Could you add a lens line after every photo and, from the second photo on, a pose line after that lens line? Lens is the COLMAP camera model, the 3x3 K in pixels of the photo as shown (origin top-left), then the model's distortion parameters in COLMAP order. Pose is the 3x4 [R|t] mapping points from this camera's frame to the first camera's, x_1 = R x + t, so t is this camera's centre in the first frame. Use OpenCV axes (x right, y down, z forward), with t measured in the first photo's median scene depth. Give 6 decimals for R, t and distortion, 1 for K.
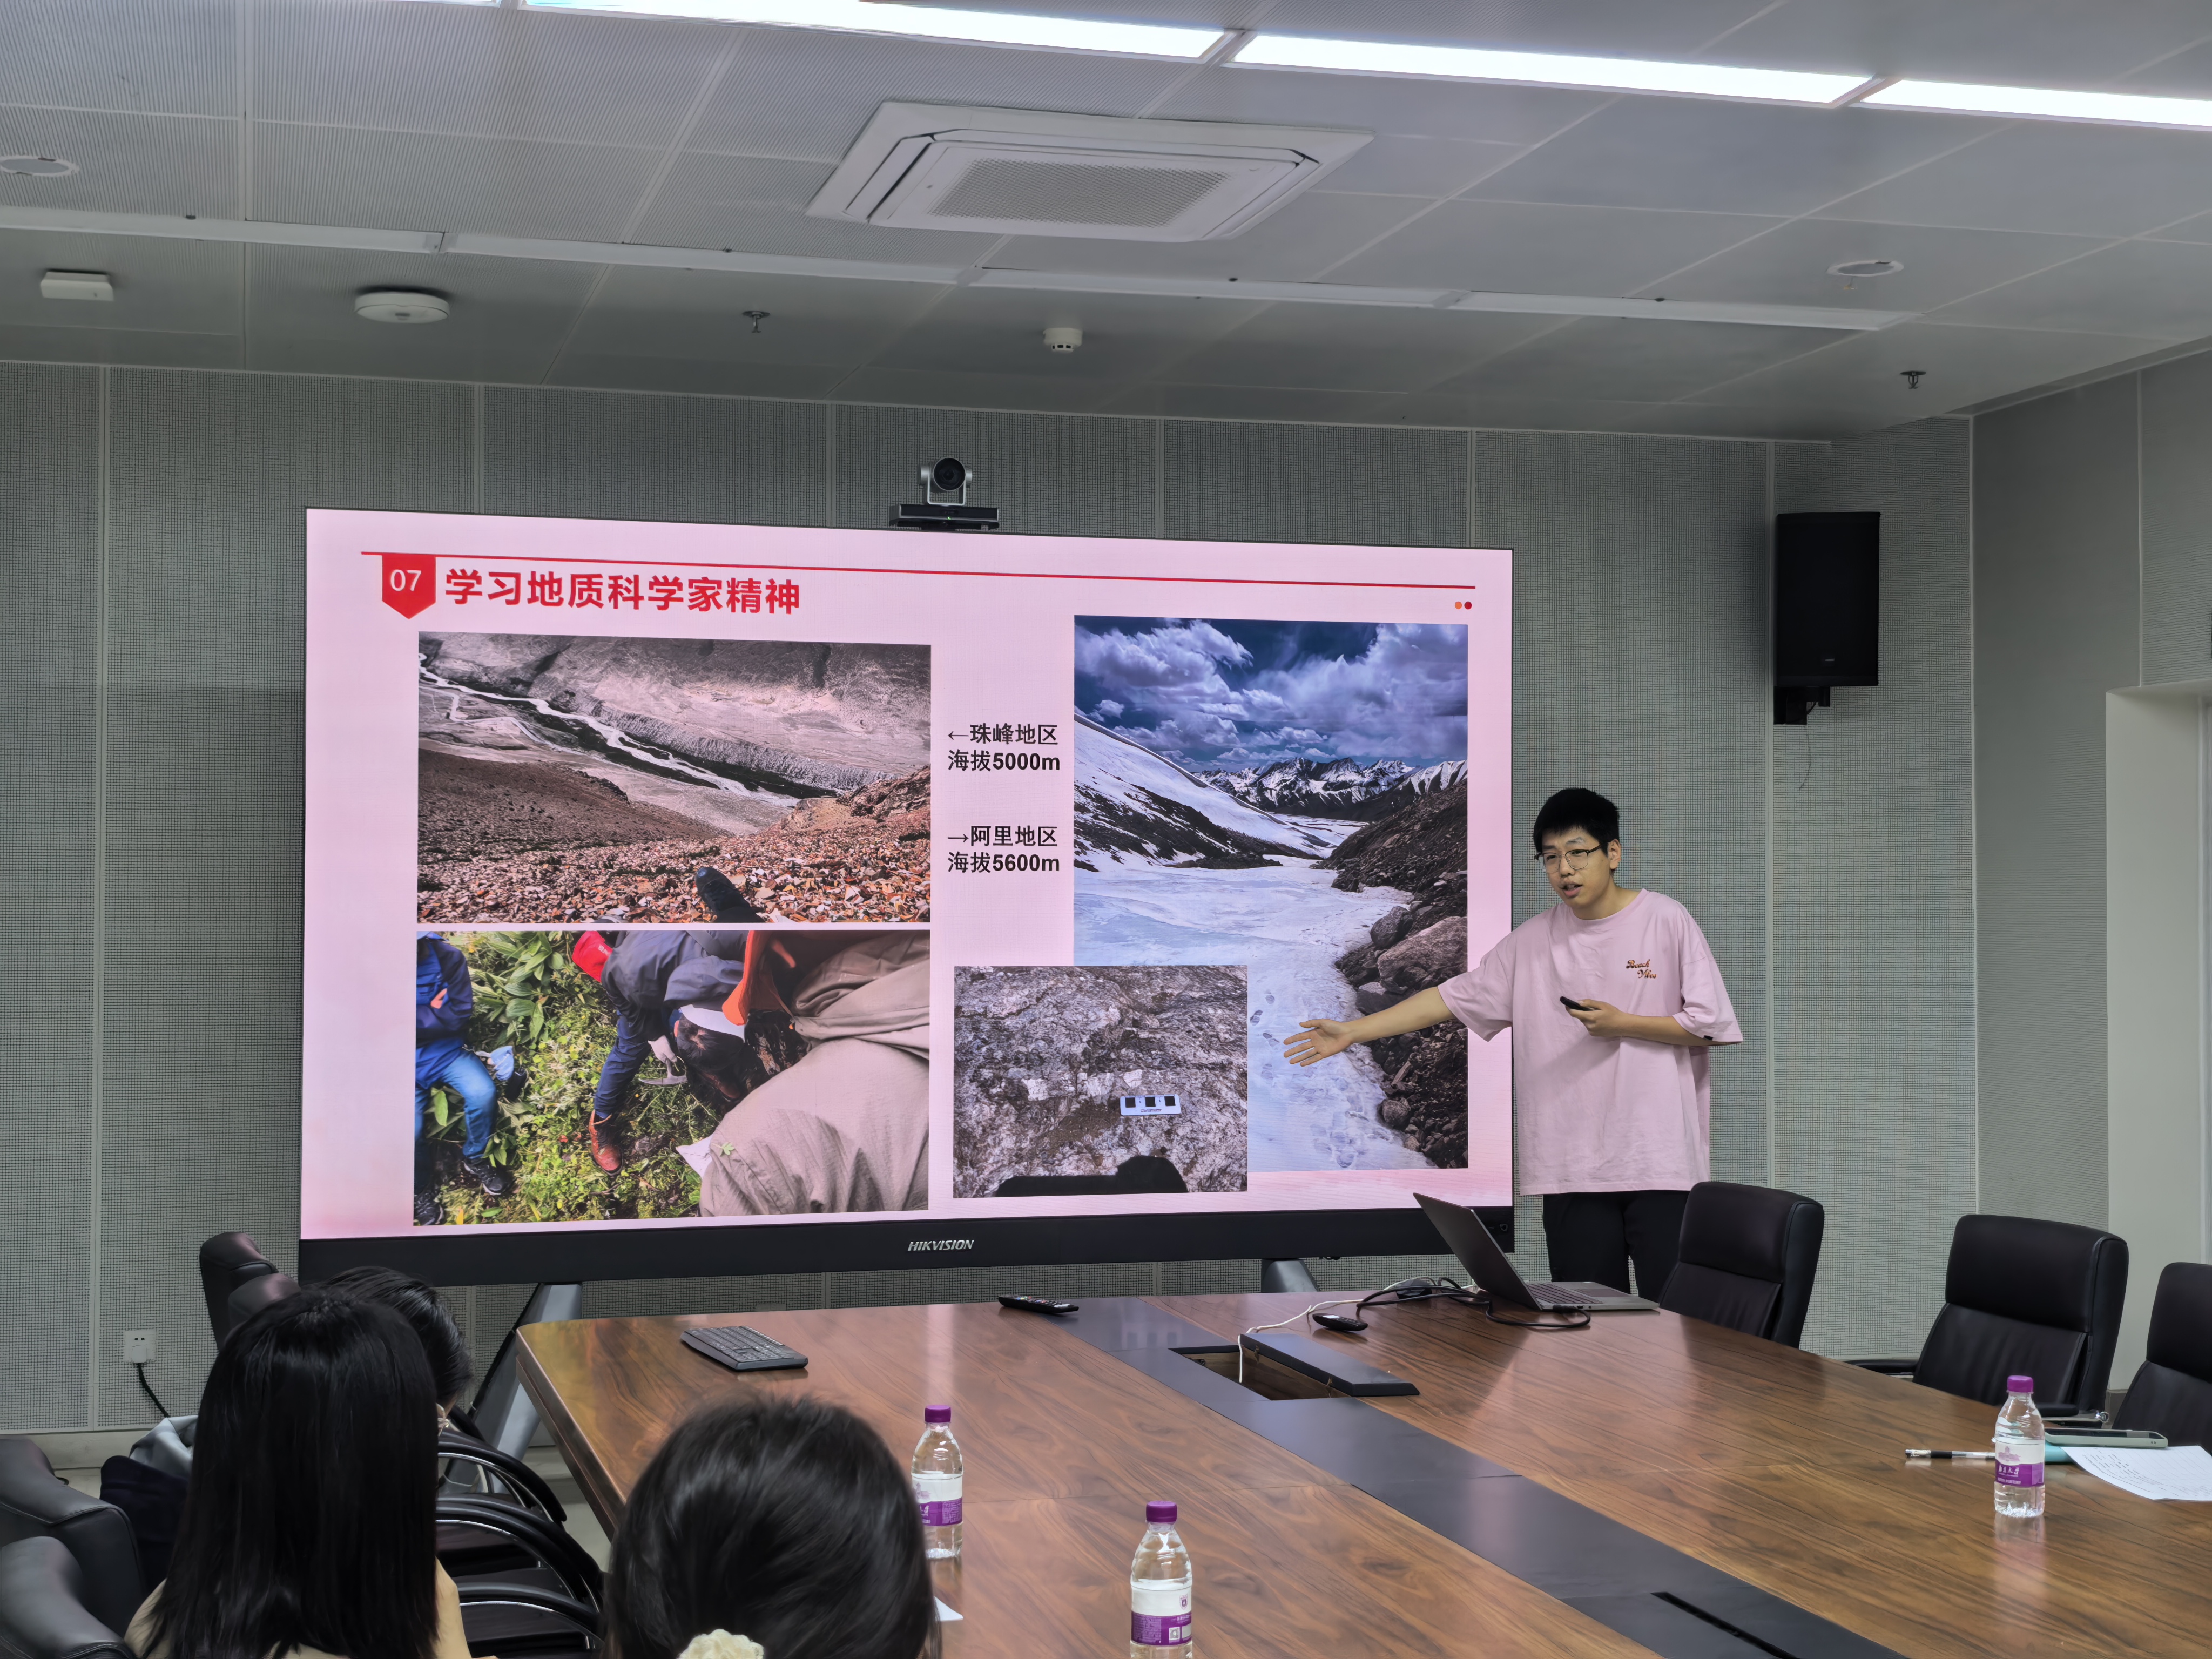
lens RADIAL K [[3141.3, 0, 1088.4], [0, 3141.3, 833.5], [0, 0, 1]] dist [0.233976, -1.070685]
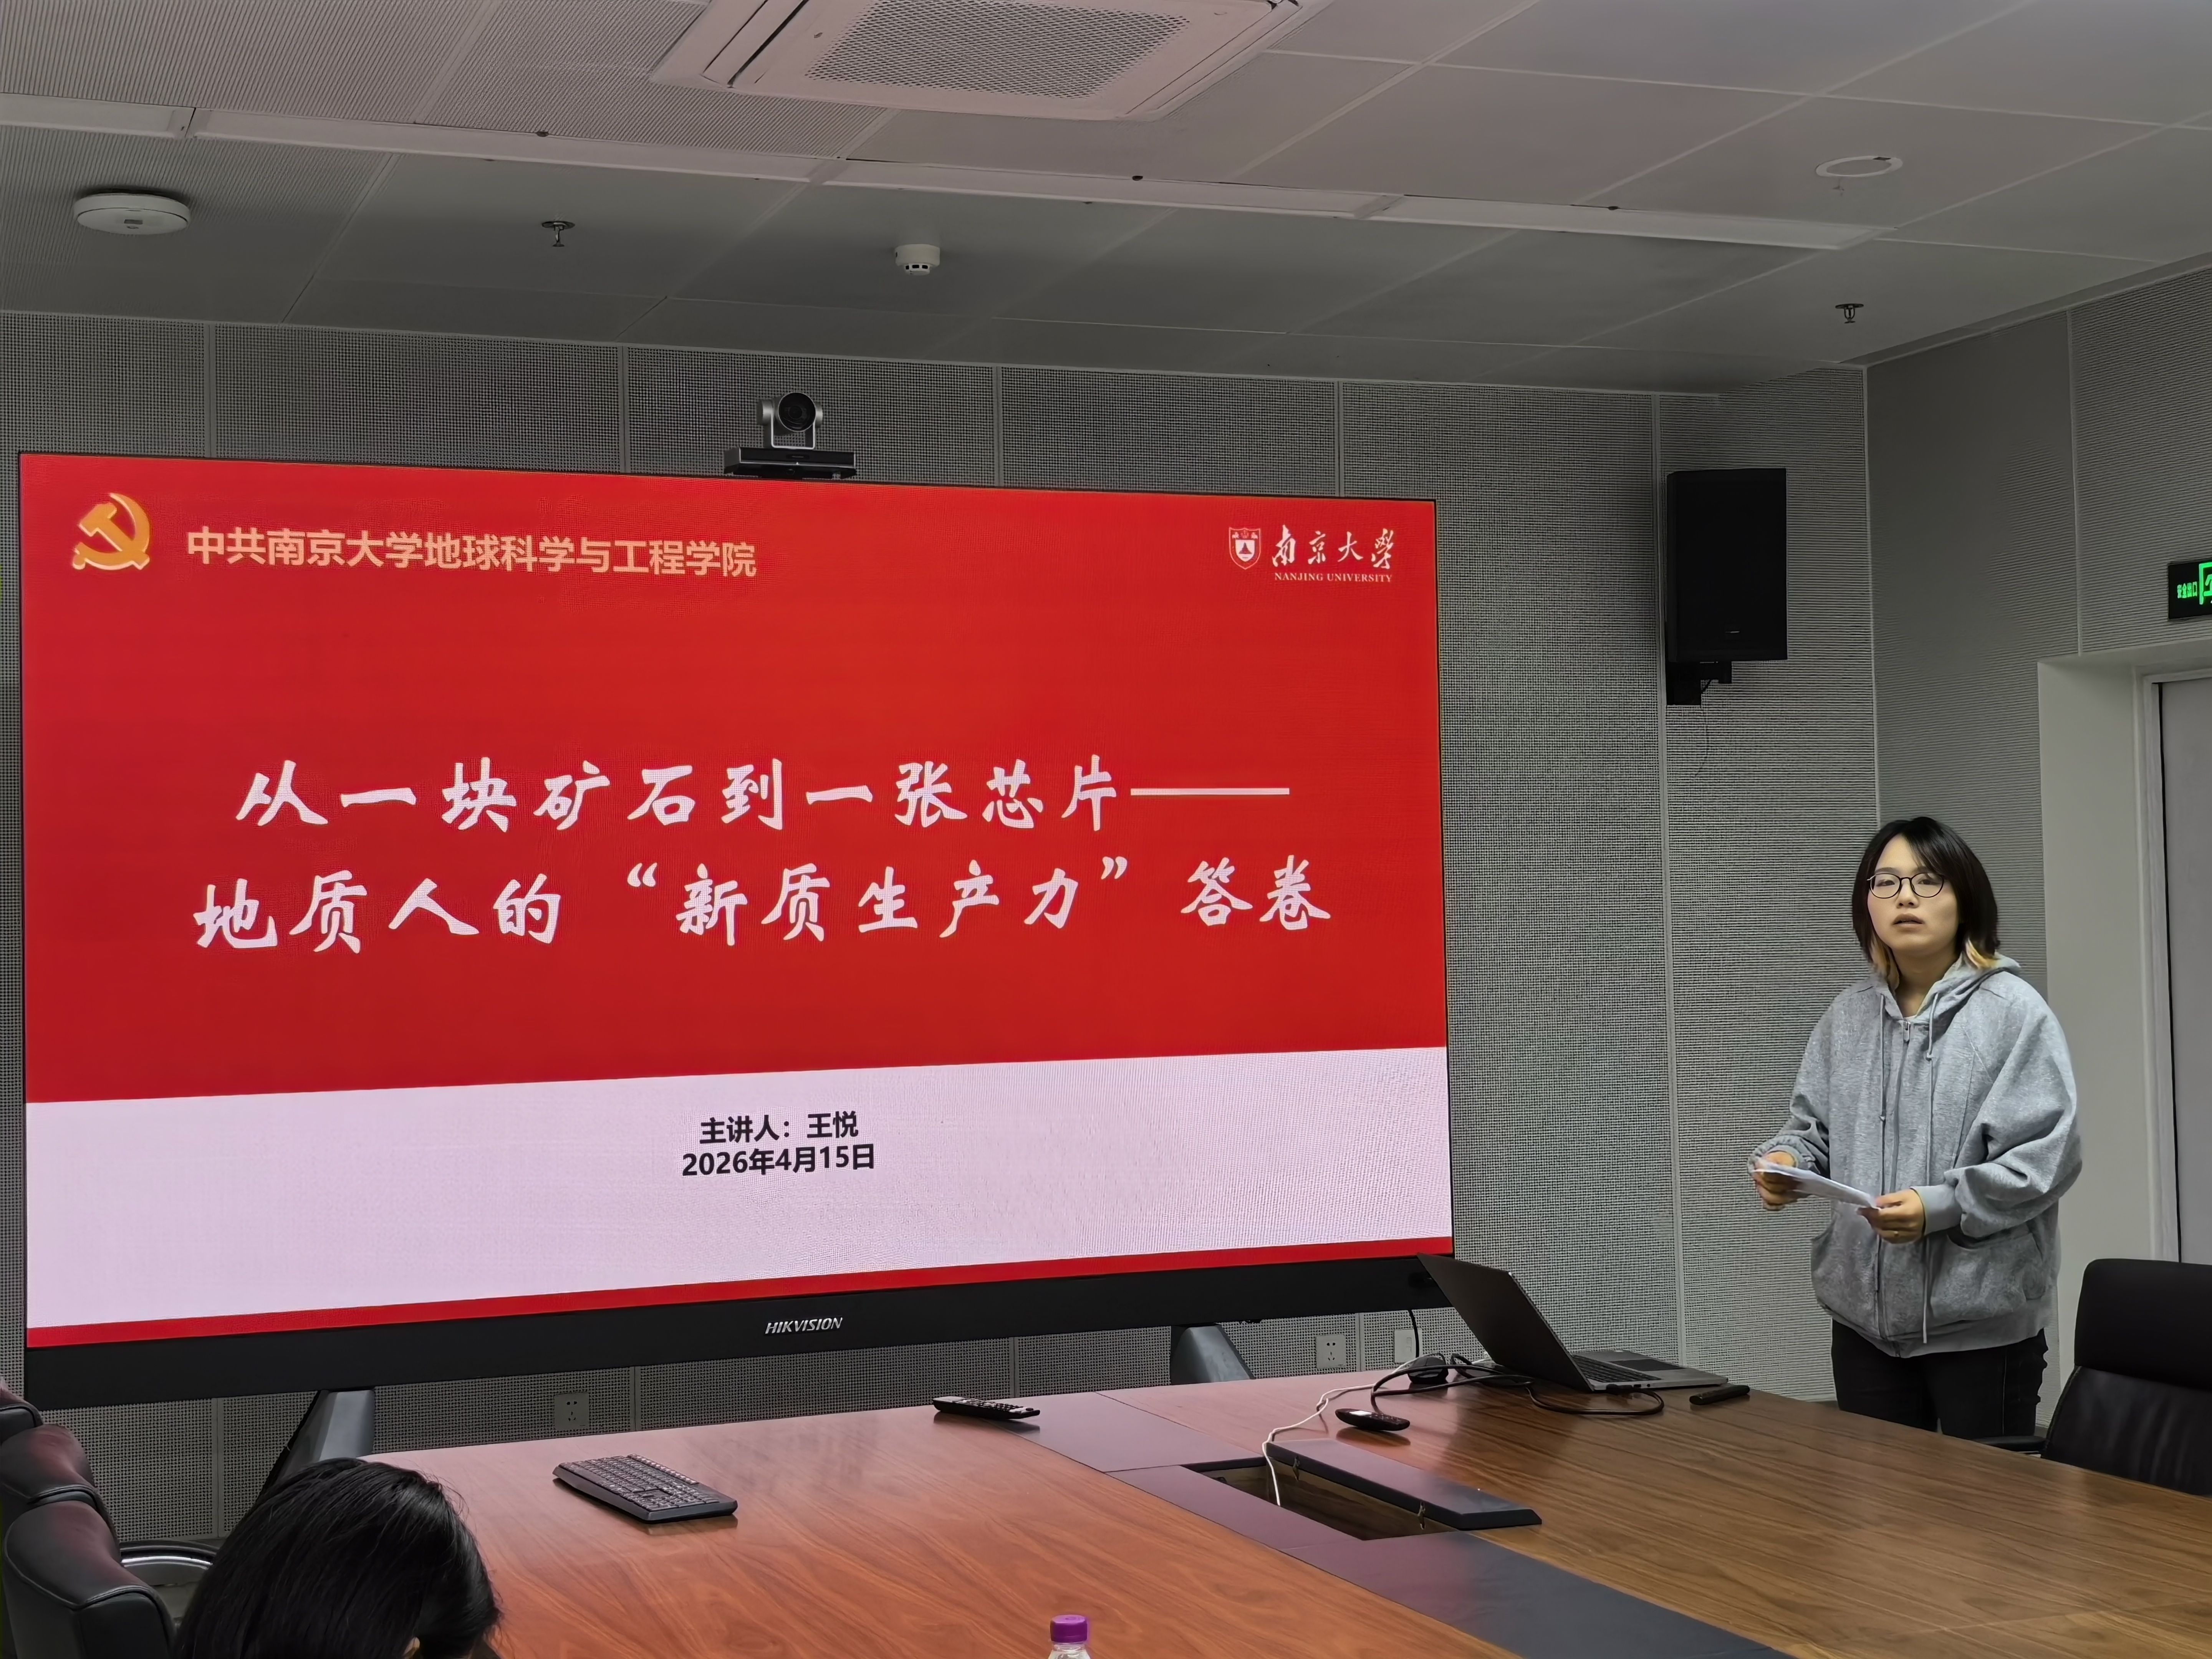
lens RADIAL K [[3140.0, 0, 1084.2], [0, 3140.0, 805.3], [0, 0, 1]] dist [0.237599, -1.068371]
pose [[0.994436, -0.017769, 0.103836, -0.060205], [0.019430, 0.999699, -0.015005, 0.006246], [-0.103538, 0.016939, 0.994481, 0.157496]]
